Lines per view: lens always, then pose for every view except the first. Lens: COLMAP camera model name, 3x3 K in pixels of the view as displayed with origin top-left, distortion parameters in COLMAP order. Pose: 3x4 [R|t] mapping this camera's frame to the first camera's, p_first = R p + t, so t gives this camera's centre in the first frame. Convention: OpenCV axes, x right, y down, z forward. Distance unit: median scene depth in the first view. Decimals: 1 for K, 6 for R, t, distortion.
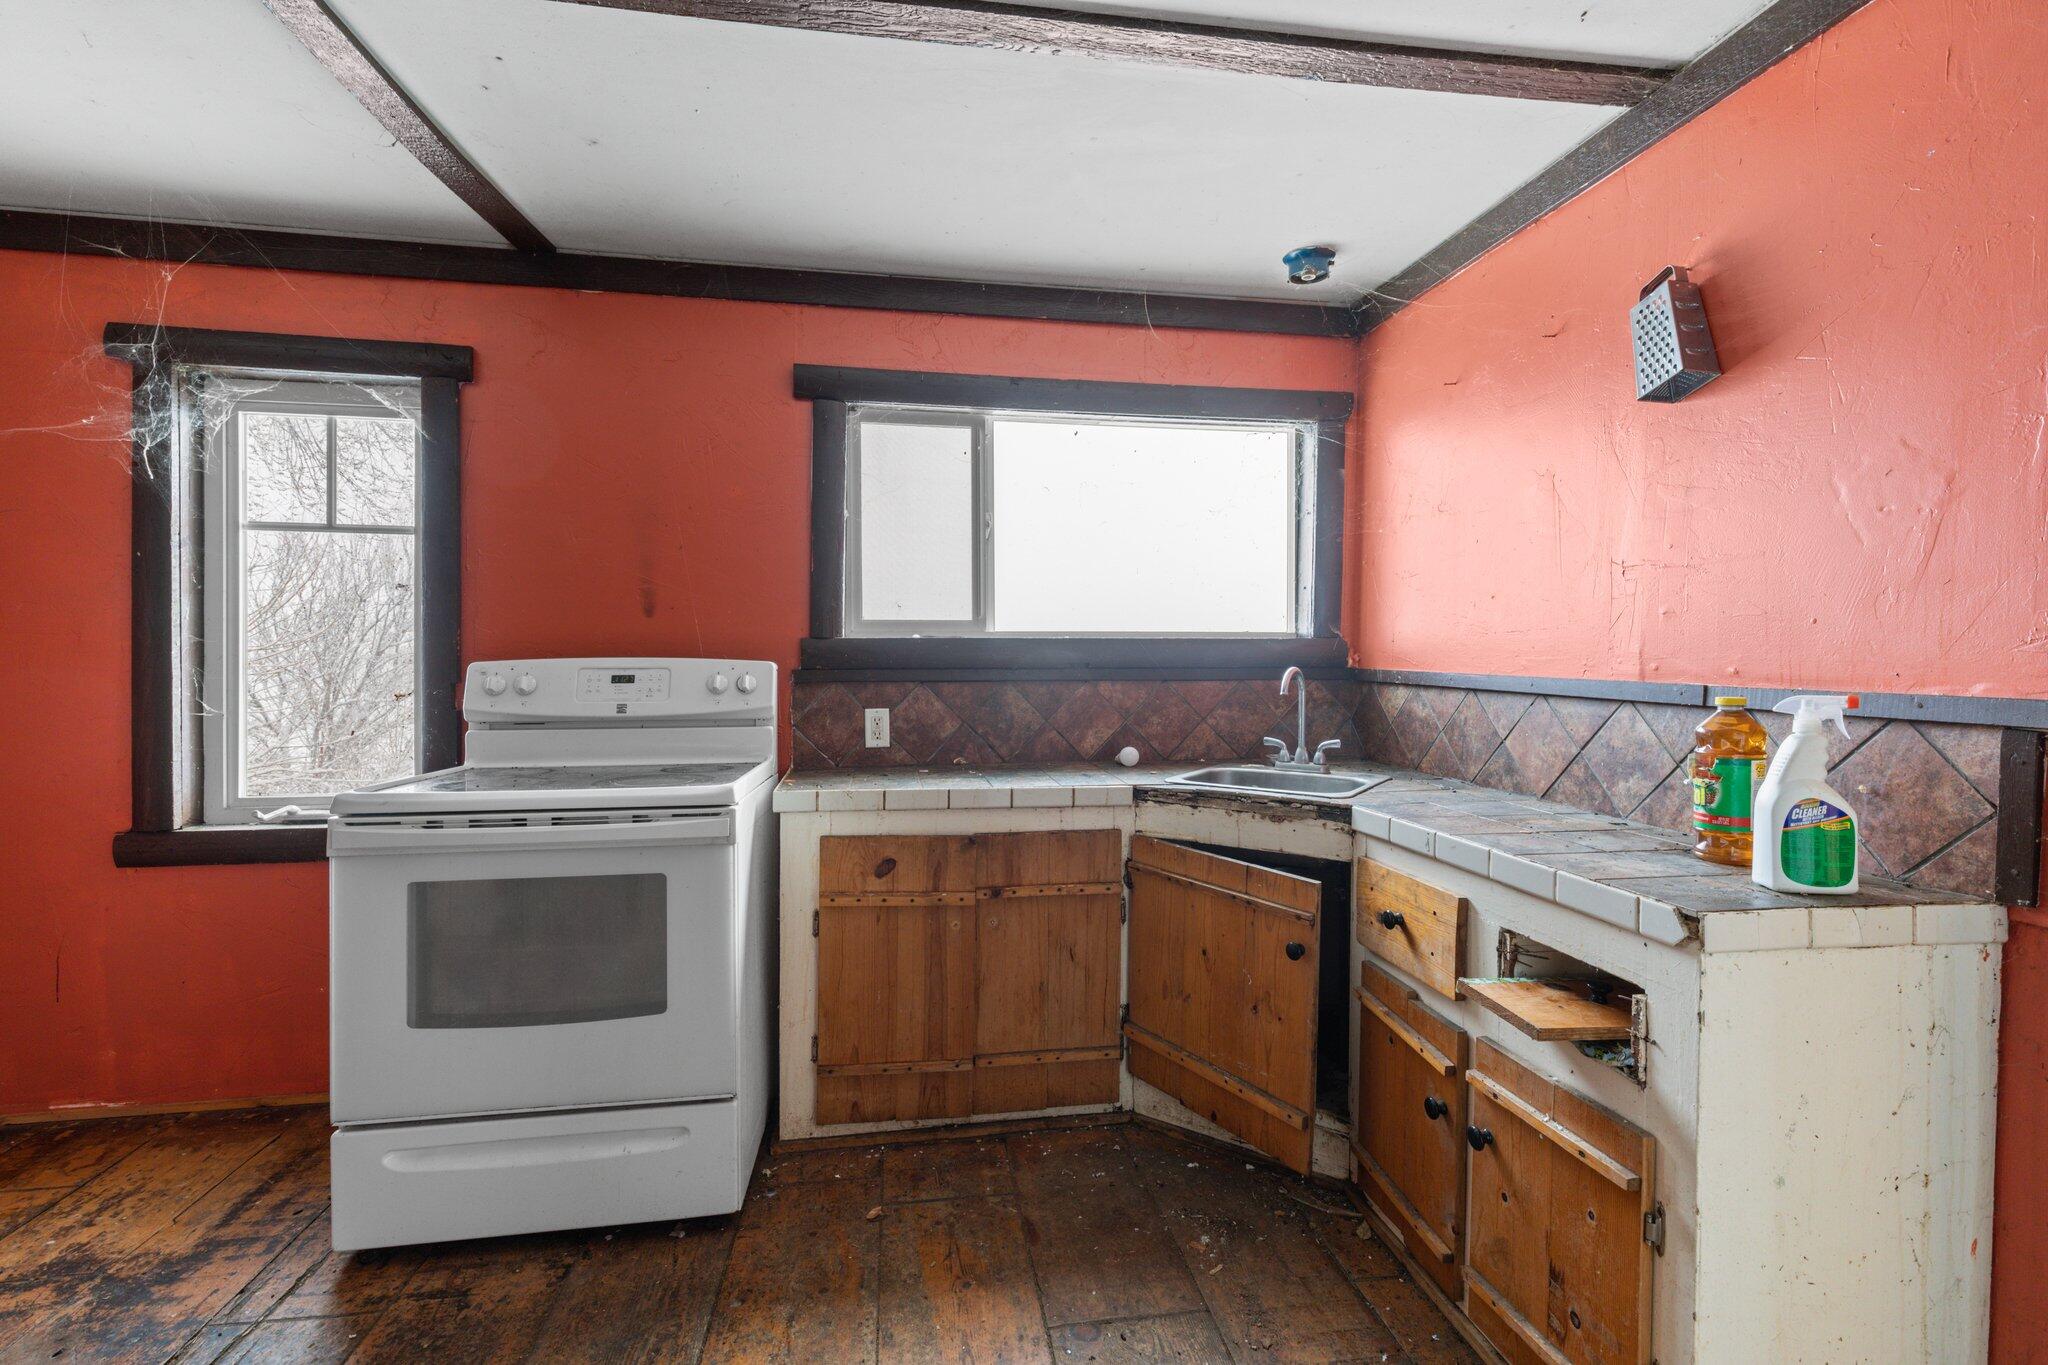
lens RADIAL K [[934.9, 0, 1027.7], [0, 934.9, 682.1], [0, 0, 1]] dist [-0.000158, 0.000003]
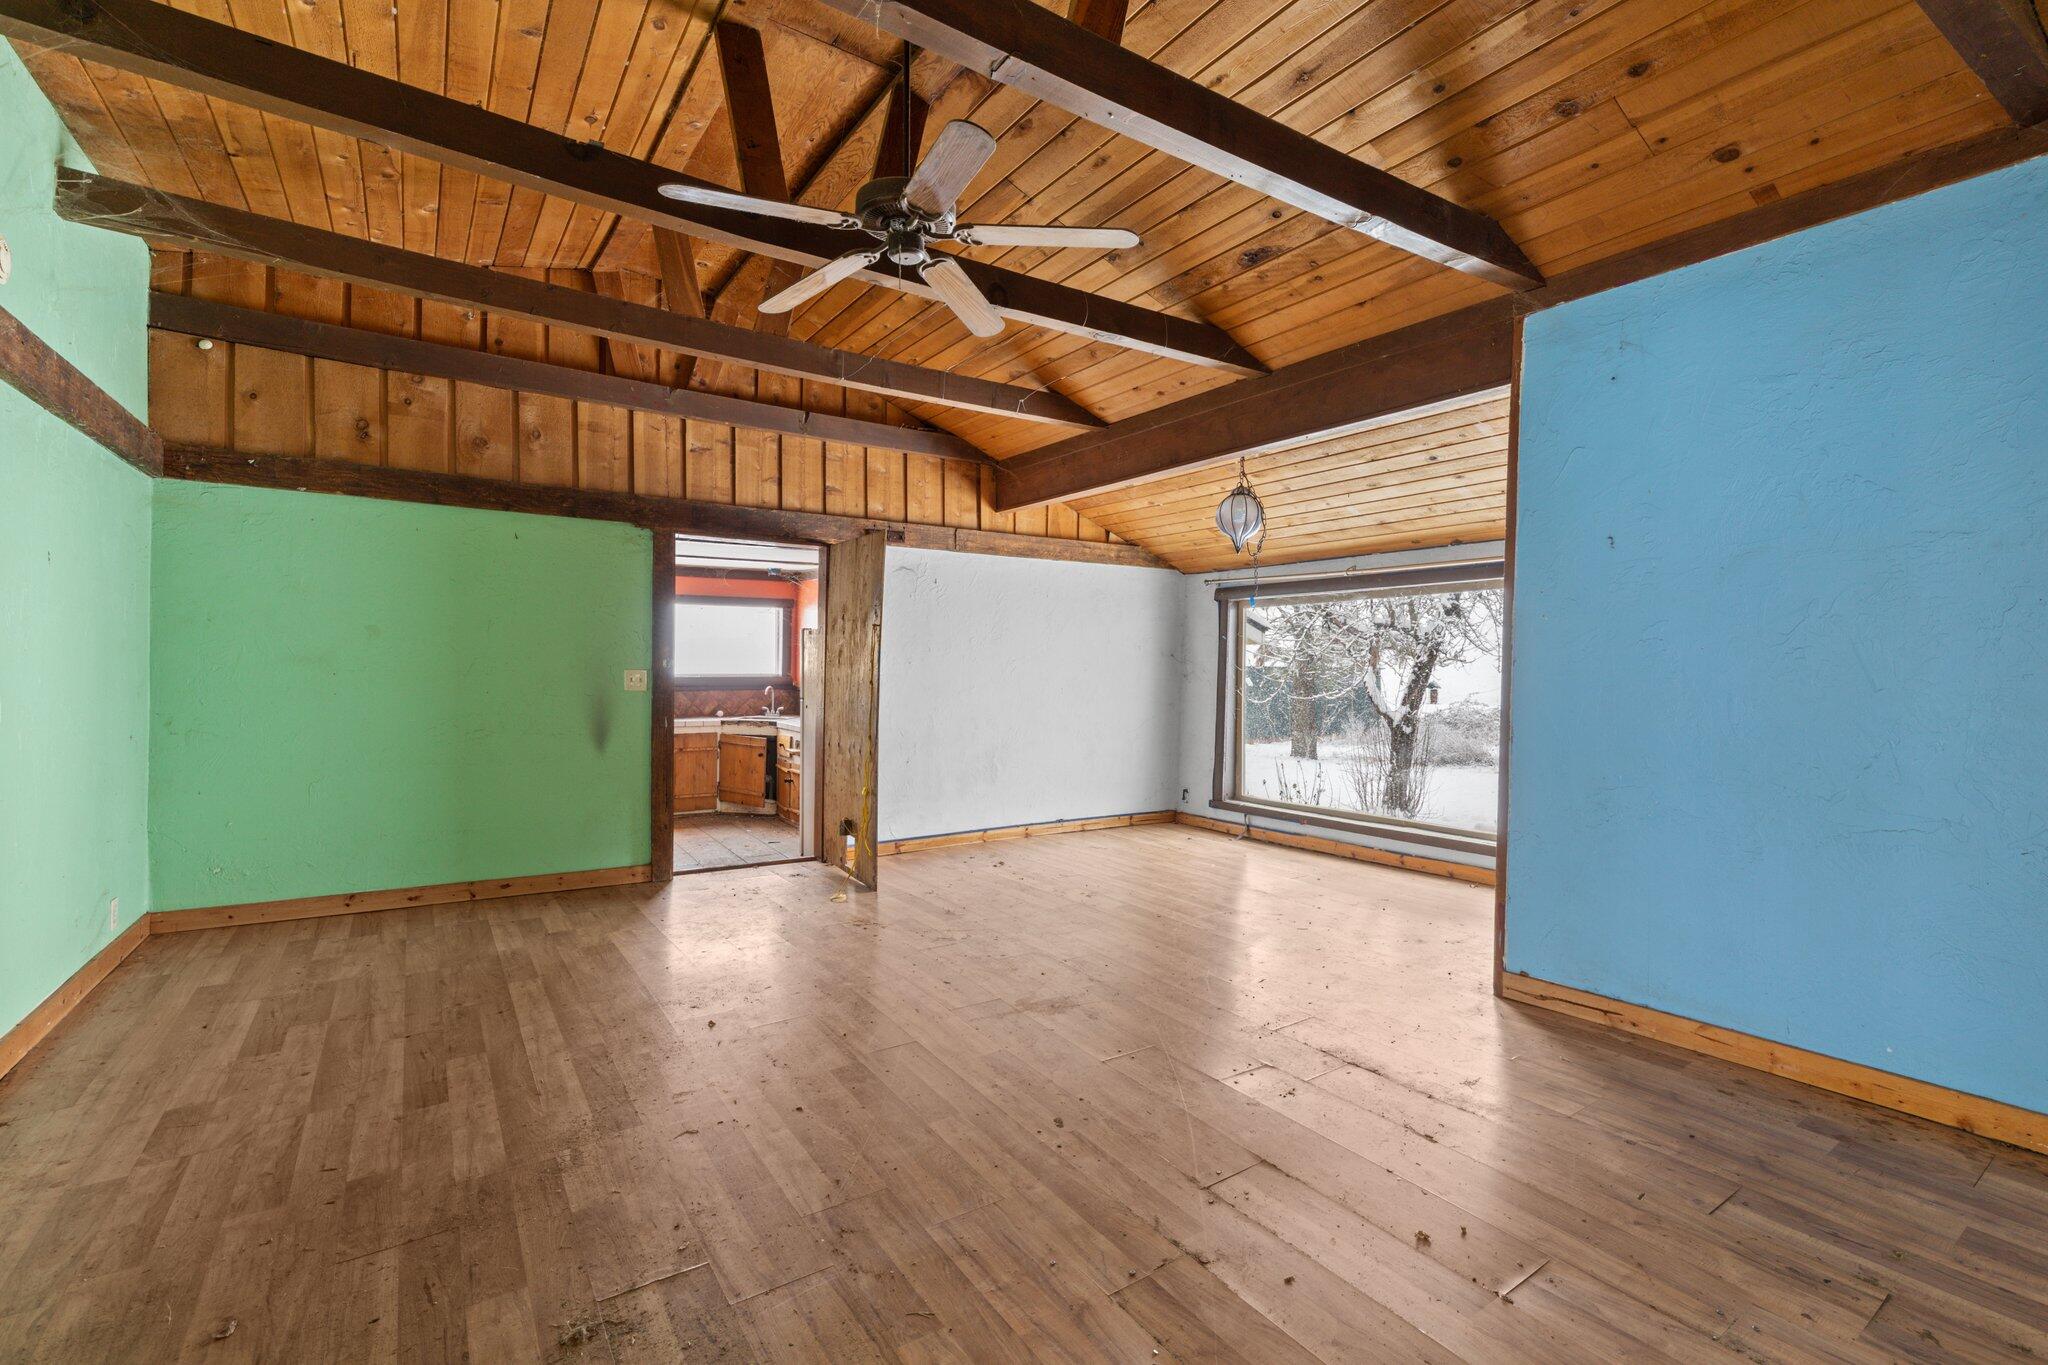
lens RADIAL K [[934.9, 0, 1028.9], [0, 934.9, 682.8], [0, 0, 1]] dist [-0.000158, 0.000003]
pose [[0.911581, 0.004538, 0.411096, -0.286801], [-0.005273, 0.999986, 0.000653, -0.040760], [-0.411088, -0.002763, 0.911592, -2.762269]]
